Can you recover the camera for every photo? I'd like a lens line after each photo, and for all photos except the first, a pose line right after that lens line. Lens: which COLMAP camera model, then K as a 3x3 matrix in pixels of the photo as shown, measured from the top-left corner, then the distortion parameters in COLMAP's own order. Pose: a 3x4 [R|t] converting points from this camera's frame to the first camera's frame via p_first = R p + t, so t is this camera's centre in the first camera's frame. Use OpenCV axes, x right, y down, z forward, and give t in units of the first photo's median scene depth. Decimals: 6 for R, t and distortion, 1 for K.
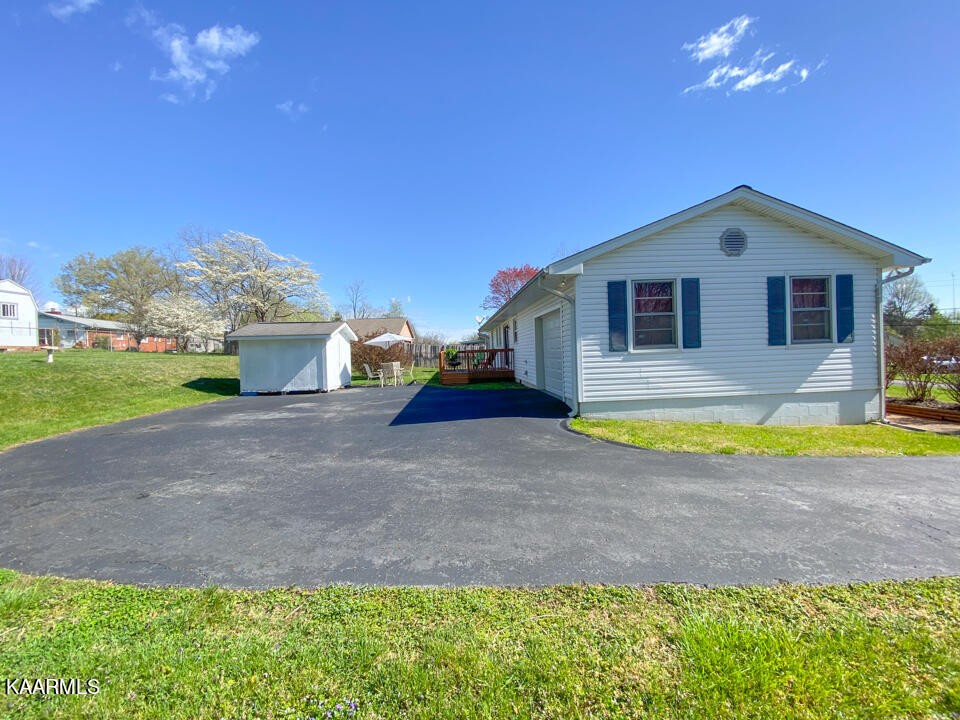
lens RADIAL K [[394.7, 0, 480.0], [0, 394.7, 360.0], [0, 0, 1]] dist [-0.024112, -0.000118]
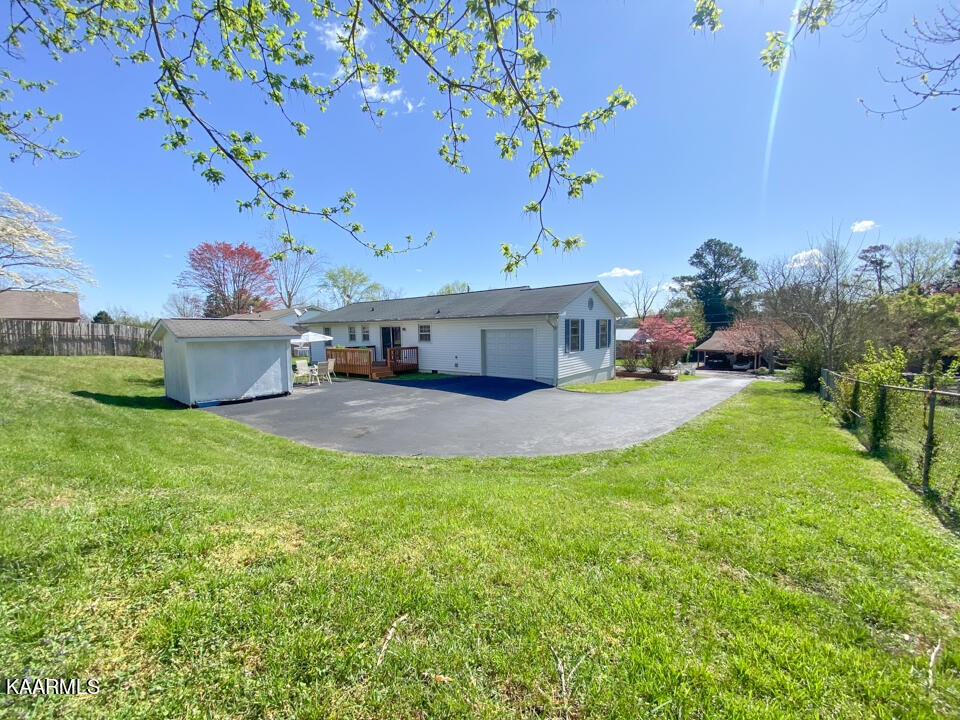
lens RADIAL K [[390.6, 0, 480.0], [0, 390.6, 360.0], [0, 0, 1]] dist [0.001601, 0.000004]
pose [[0.660766, -0.033102, 0.749862, -1.506391], [0.012172, 0.999368, 0.033390, -0.060016], [-0.750493, -0.012936, 0.660751, -0.039515]]
